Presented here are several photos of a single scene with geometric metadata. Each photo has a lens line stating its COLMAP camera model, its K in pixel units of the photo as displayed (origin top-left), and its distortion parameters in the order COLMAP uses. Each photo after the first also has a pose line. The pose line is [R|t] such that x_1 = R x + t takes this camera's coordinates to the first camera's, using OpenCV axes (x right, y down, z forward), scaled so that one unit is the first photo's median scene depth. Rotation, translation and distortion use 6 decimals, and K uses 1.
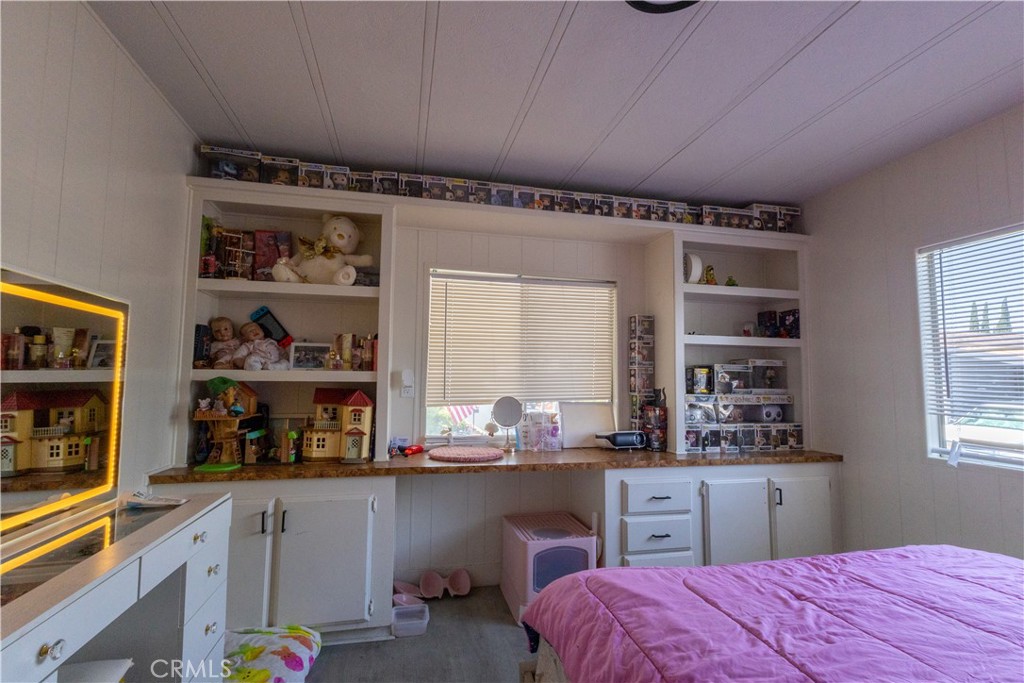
lens RADIAL K [[470.5, 0, 511.8], [0, 470.5, 344.6], [0, 0, 1]] dist [0.001419, 0.000918]
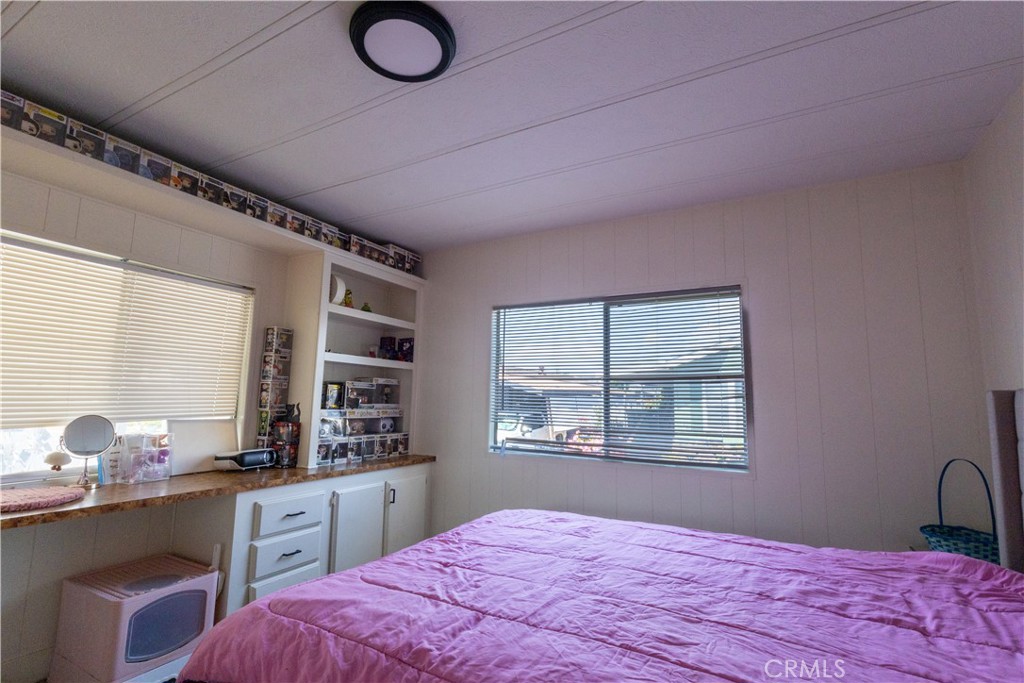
lens RADIAL K [[470.5, 0, 511.8], [0, 470.5, 344.6], [0, 0, 1]] dist [0.001419, 0.000918]
pose [[0.665028, 0.092004, 0.741129, -0.138980], [-0.071389, 0.995670, -0.059544, -0.005186], [-0.743398, -0.013309, 0.668717, -0.002599]]
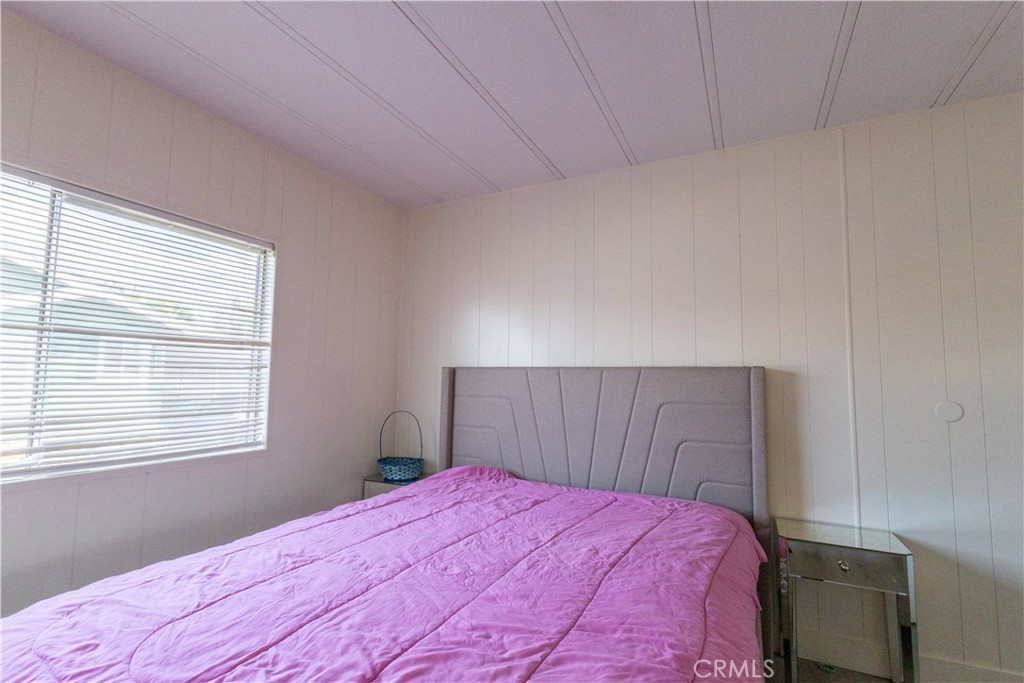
lens RADIAL K [[470.5, 0, 511.8], [0, 470.5, 344.6], [0, 0, 1]] dist [0.001419, 0.000918]
pose [[-0.766774, 0.029005, 0.641262, -0.012384], [-0.072323, 0.988714, -0.131199, 0.053263], [-0.637830, -0.146978, -0.756022, 0.689342]]
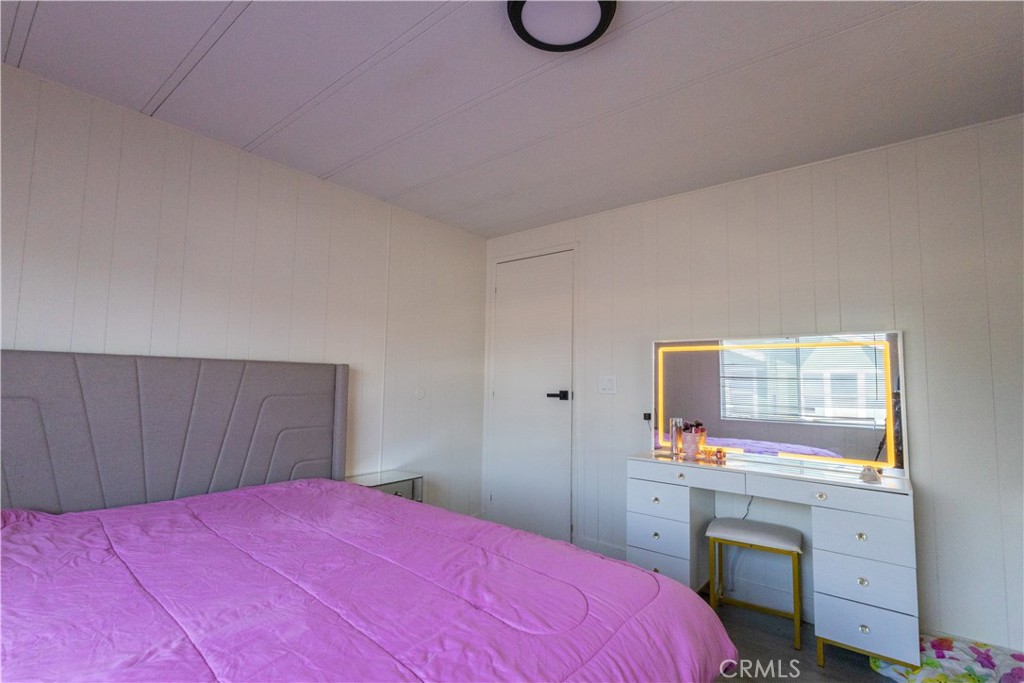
lens RADIAL K [[470.5, 0, 511.8], [0, 470.5, 344.6], [0, 0, 1]] dist [0.001419, 0.000918]
pose [[-0.788594, -0.074040, -0.610440, 0.544662], [0.020920, 0.988920, -0.146971, 0.072297], [0.614558, -0.128671, -0.778308, 0.860441]]
